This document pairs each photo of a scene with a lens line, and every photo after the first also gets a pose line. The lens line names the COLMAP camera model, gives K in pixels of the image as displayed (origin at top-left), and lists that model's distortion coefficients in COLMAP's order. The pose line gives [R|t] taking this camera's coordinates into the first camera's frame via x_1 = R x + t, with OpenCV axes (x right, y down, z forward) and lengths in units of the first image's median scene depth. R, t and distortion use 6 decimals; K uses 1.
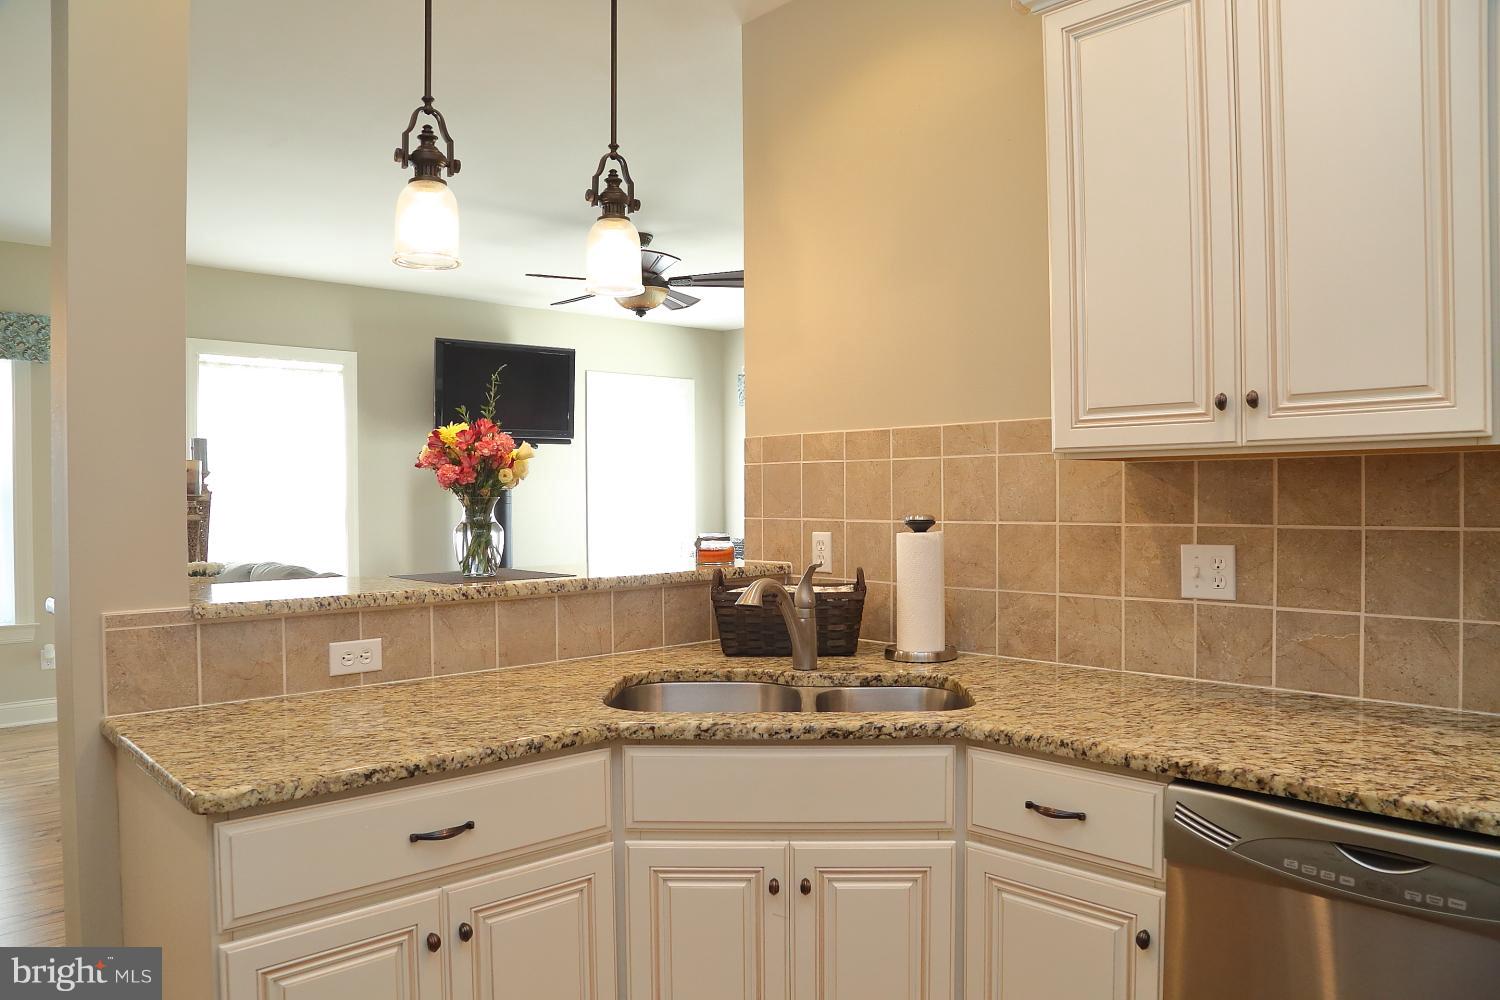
lens RADIAL K [[1018.2, 0, 747.5], [0, 1018.2, 497.2], [0, 0, 1]] dist [-0.125155, 0.062743]
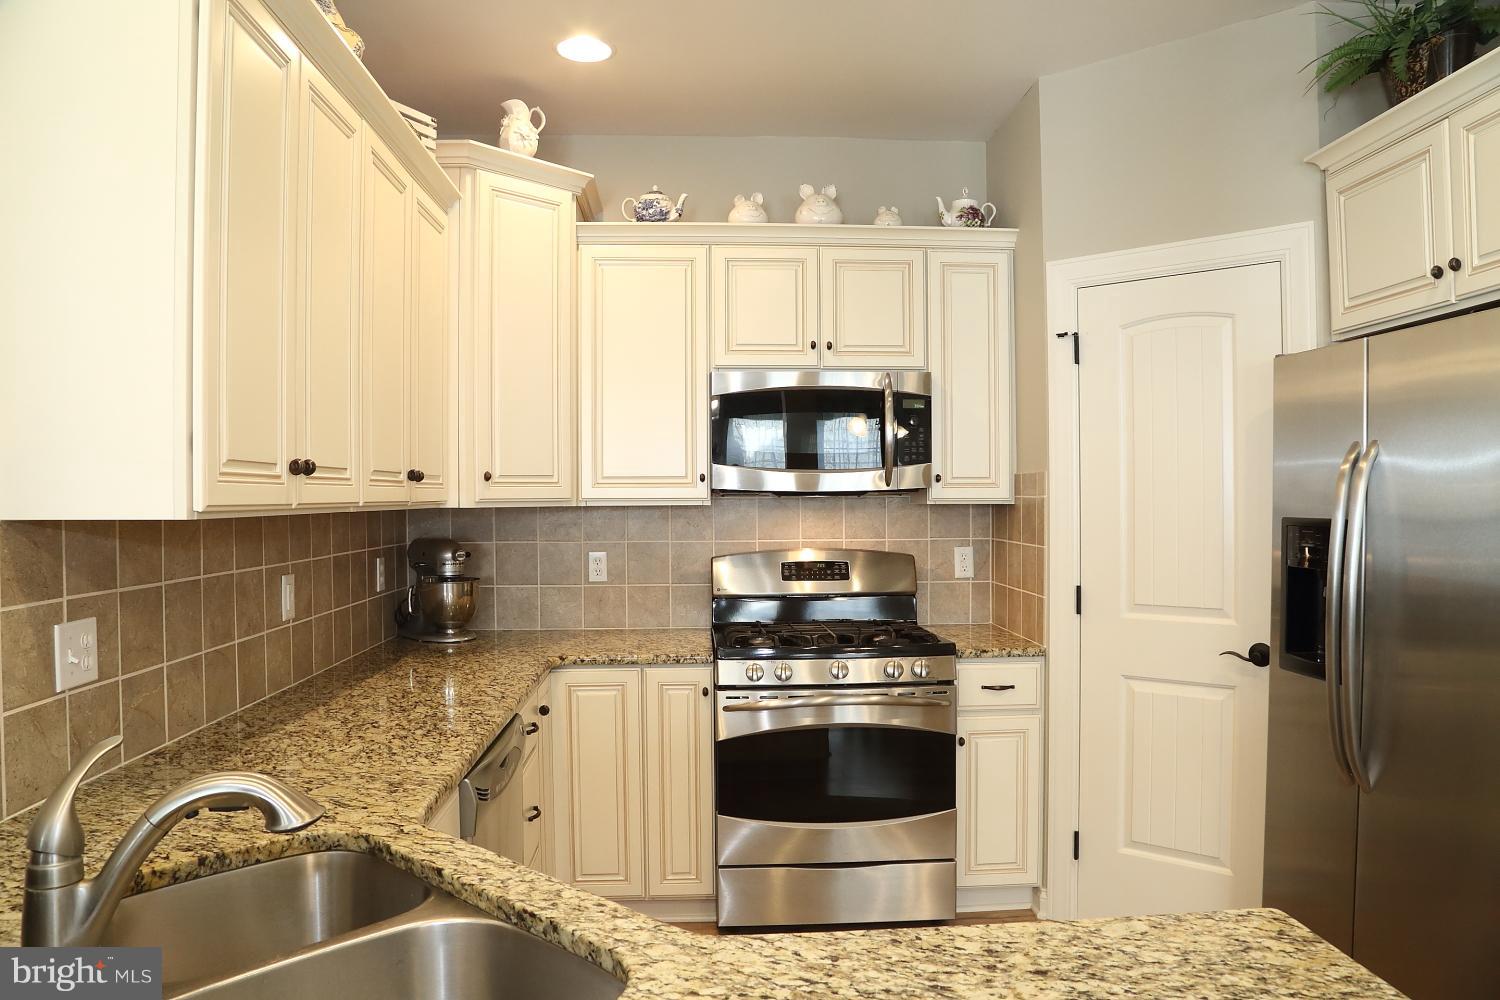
lens RADIAL K [[1018.2, 0, 753.4], [0, 1018.2, 510.7], [0, 0, 1]] dist [-0.125155, 0.062743]
pose [[-0.770520, 0.004829, 0.637398, -0.480856], [0.013299, 0.999875, 0.008502, -0.042581], [-0.637278, 0.015028, -0.770488, 1.248295]]
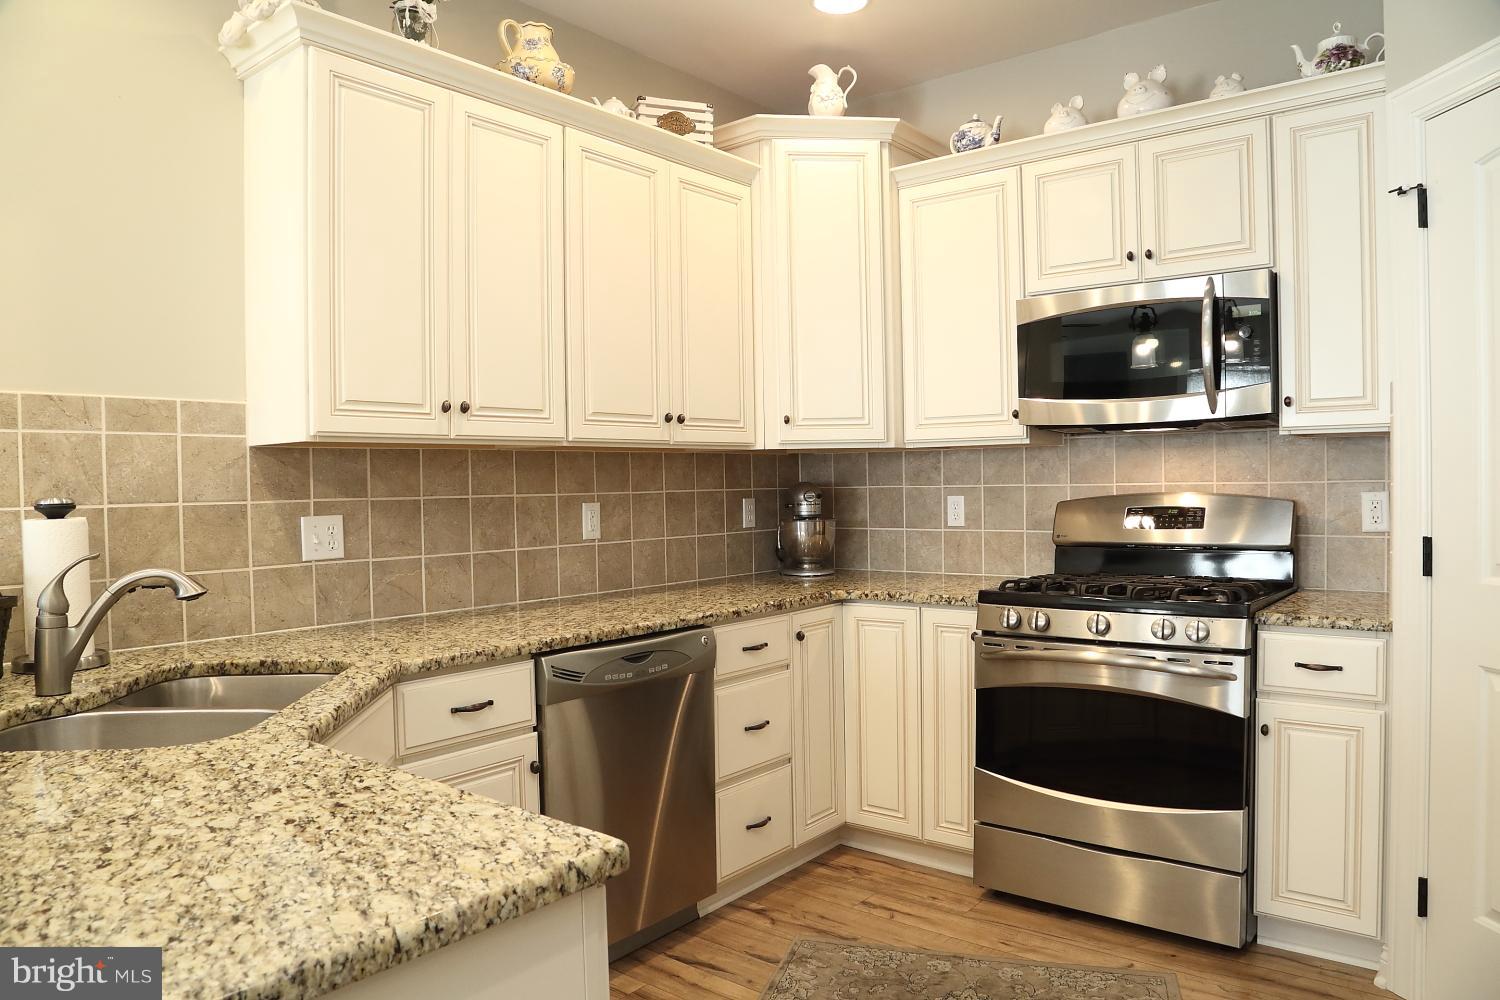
lens RADIAL K [[1018.2, 0, 750.3], [0, 1018.2, 504.4], [0, 0, 1]] dist [-0.125155, 0.062743]
pose [[-0.139715, -0.010172, 0.990140, -0.834053], [0.019449, 0.999726, 0.013015, 0.027410], [-0.990001, 0.021076, -0.139479, 0.637819]]
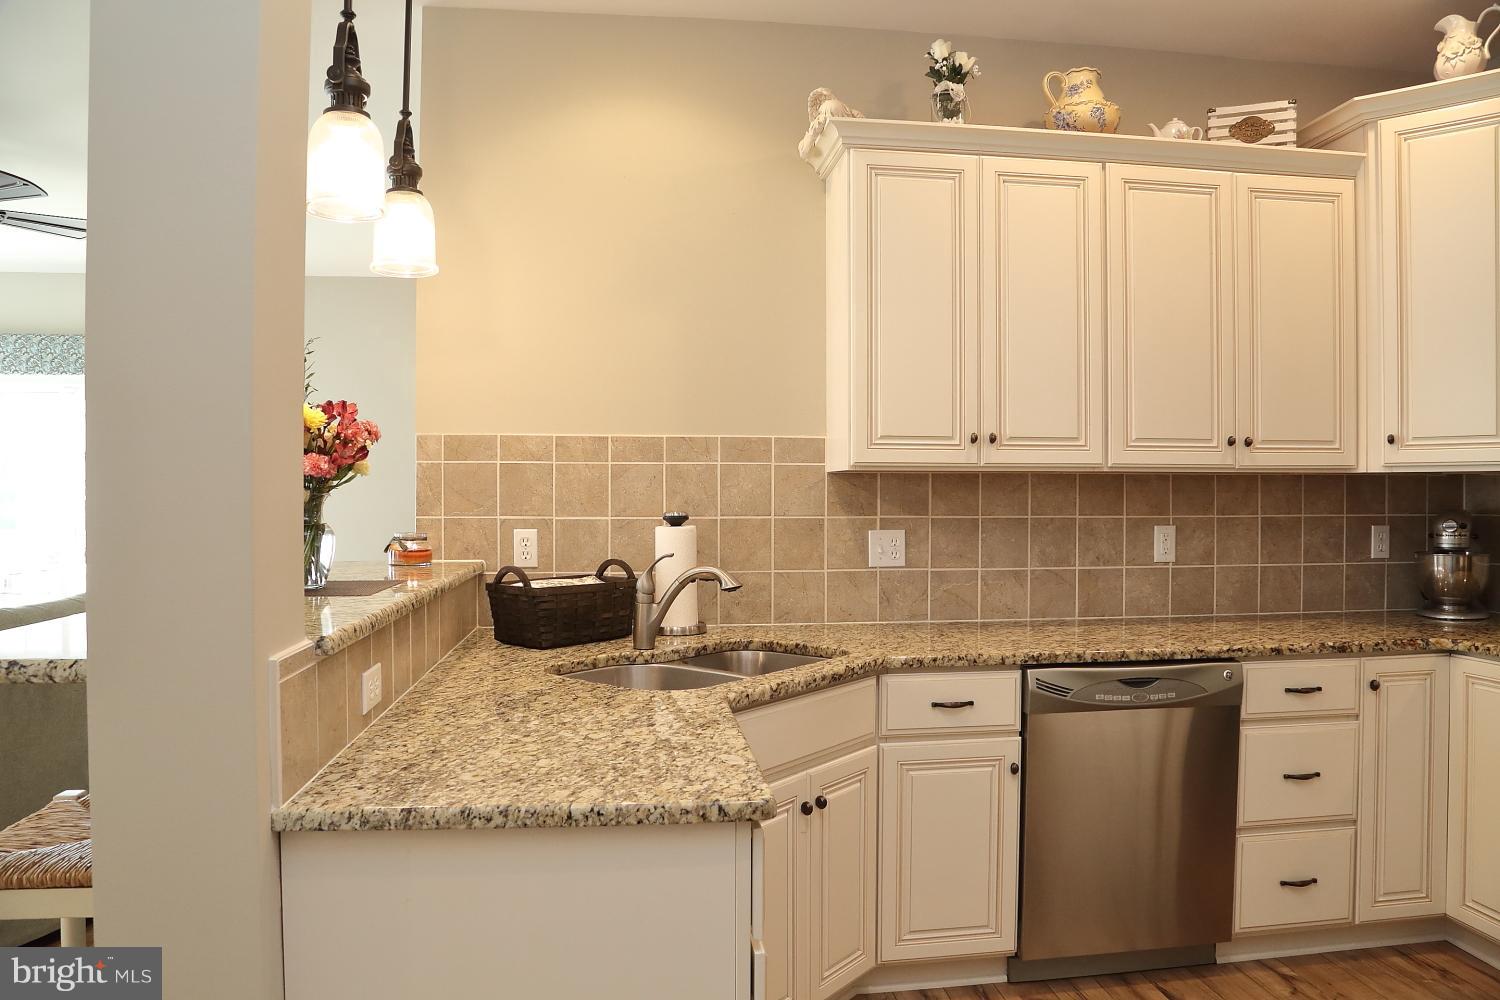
lens RADIAL K [[1018.2, 0, 742.4], [0, 1018.2, 501.6], [0, 0, 1]] dist [-0.125155, 0.062743]
pose [[0.591366, 0.003278, 0.806396, -0.876058], [-0.004285, 0.999990, -0.000923, 0.007627], [-0.806392, -0.002909, 0.591375, 0.275677]]
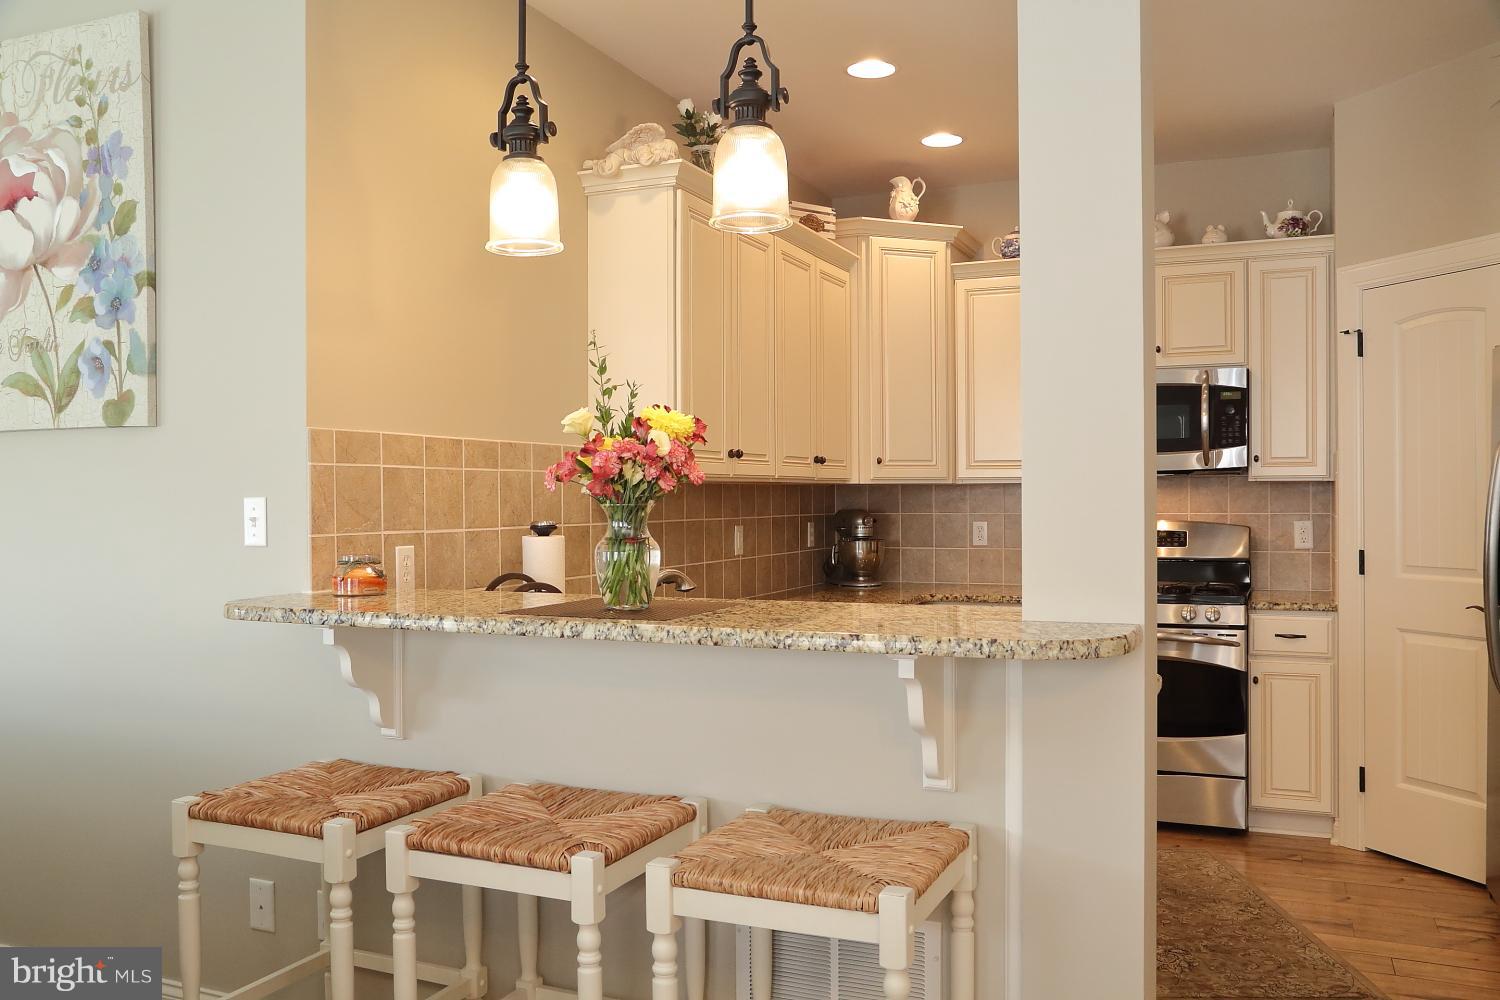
lens RADIAL K [[1221.6, 0, 751.8], [0, 1221.6, 501.5], [0, 0, 1]] dist [-0.070033, 0.071779]
pose [[-0.395458, 0.007810, 0.918451, -1.398274], [0.010452, 0.999937, -0.004002, 0.003960], [-0.918425, 0.008017, -0.395515, 1.565946]]
